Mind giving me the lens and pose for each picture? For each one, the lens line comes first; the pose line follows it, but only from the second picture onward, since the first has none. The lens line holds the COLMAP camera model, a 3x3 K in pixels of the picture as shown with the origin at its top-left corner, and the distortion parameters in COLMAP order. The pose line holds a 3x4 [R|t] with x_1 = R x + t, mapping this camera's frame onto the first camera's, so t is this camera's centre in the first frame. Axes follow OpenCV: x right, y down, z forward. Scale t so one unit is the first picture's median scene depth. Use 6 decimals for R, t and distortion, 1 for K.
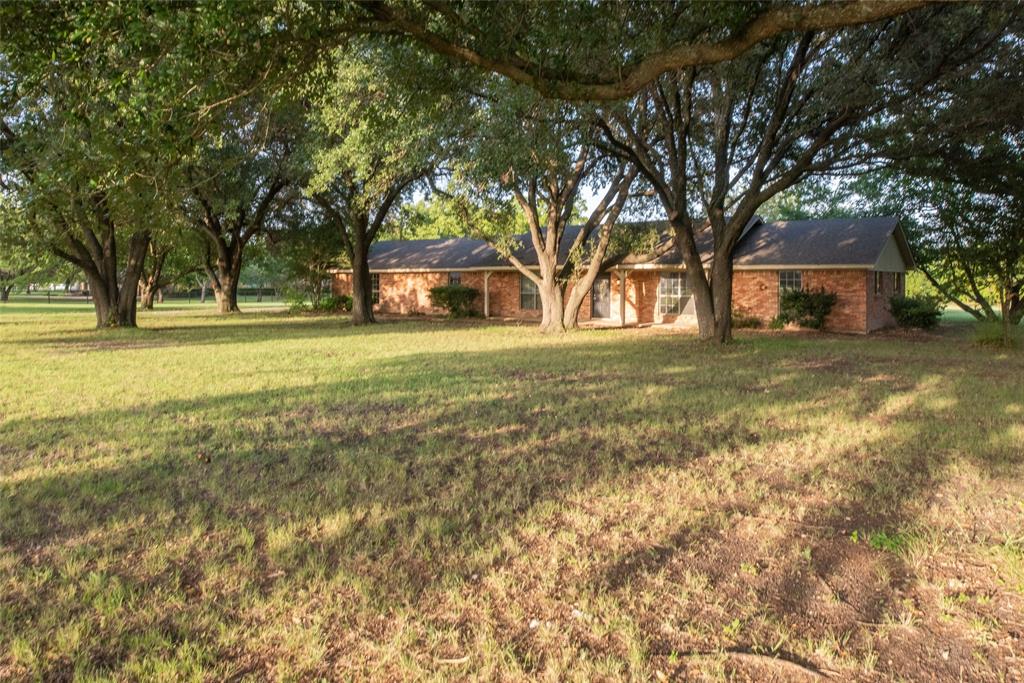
lens RADIAL K [[692.2, 0, 512.0], [0, 692.2, 341.5], [0, 0, 1]] dist [0.000442, 0.000048]
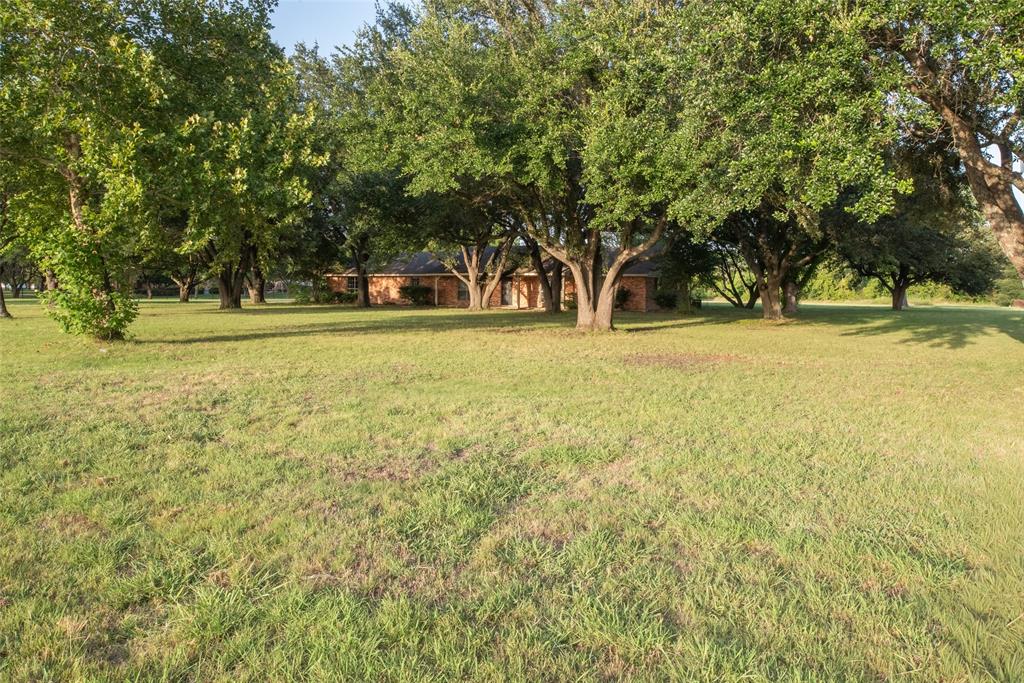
lens RADIAL K [[692.2, 0, 512.0], [0, 692.2, 341.5], [0, 0, 1]] dist [0.000442, 0.000048]
pose [[0.996102, -0.004567, 0.088089, -0.005557], [0.004676, 0.999989, -0.001030, 0.055033], [-0.088084, 0.001438, 0.996112, -0.641524]]
